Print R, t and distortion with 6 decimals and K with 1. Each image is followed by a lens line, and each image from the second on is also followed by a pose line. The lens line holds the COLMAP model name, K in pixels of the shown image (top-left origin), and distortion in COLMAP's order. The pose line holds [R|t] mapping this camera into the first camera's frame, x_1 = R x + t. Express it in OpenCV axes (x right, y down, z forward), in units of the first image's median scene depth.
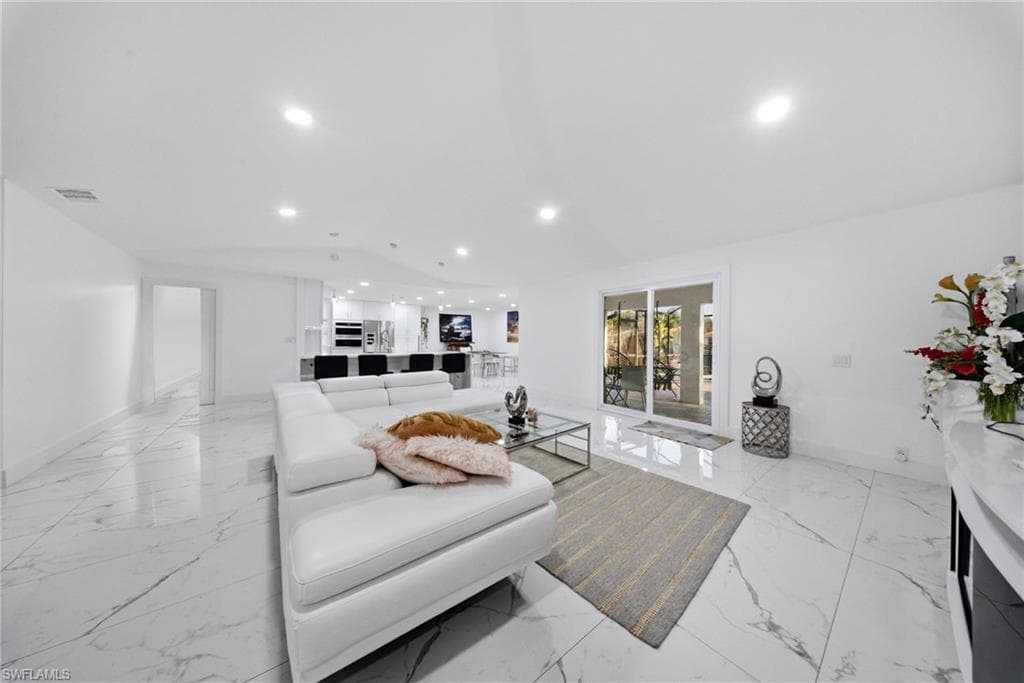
lens RADIAL K [[305.1, 0, 516.0], [0, 305.1, 339.6], [0, 0, 1]] dist [0.000342, -0.000074]
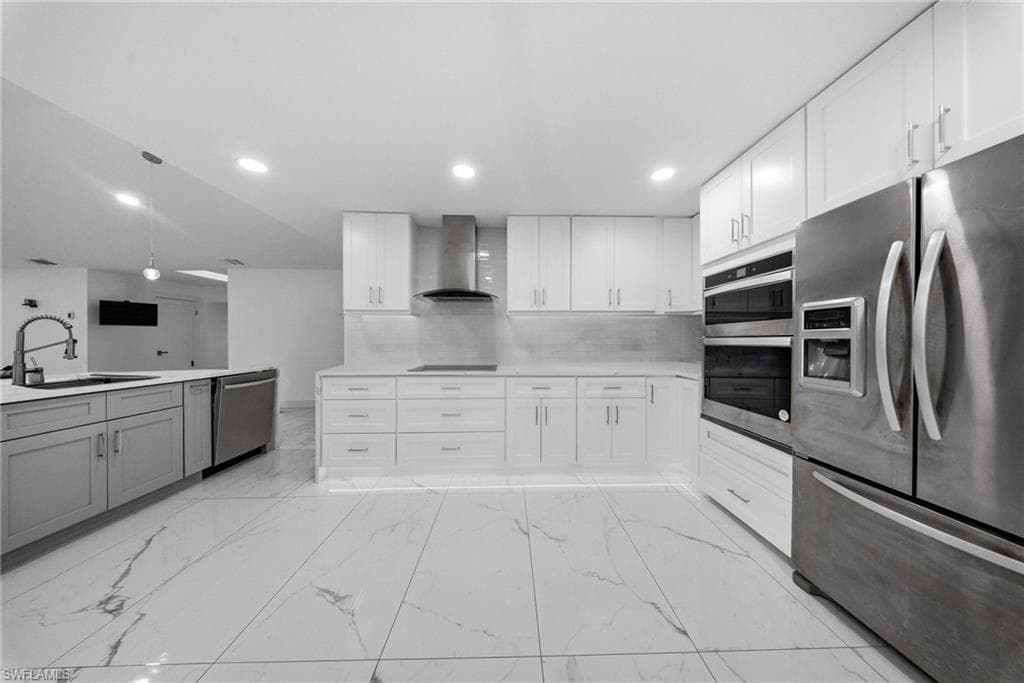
lens RADIAL K [[305.1, 0, 516.0], [0, 305.1, 339.6], [0, 0, 1]] dist [0.000342, -0.000074]
pose [[-0.601713, -0.006967, -0.798682, -0.281163], [-0.004412, 0.999976, -0.005398, -0.002760], [0.798700, 0.000276, -0.601729, 0.974032]]
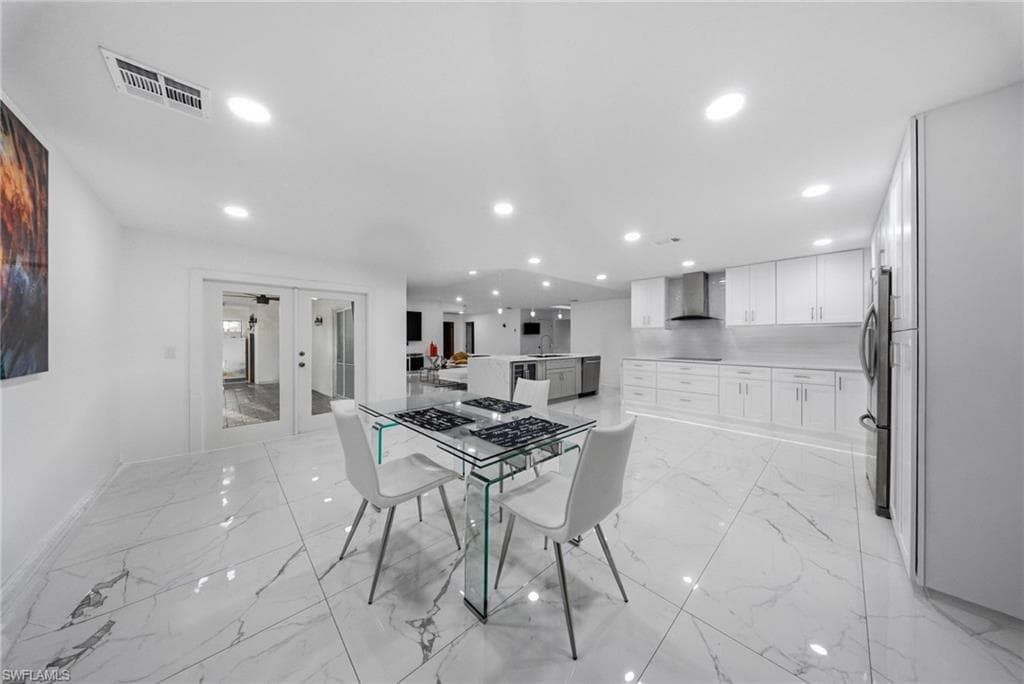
lens RADIAL K [[305.1, 0, 516.0], [0, 305.1, 340.1], [0, 0, 1]] dist [0.000342, -0.000074]
pose [[-0.996431, -0.011408, -0.083635, -0.135483], [-0.011485, 0.999934, 0.000444, -0.005959], [0.083625, 0.001402, -0.996496, 1.251867]]
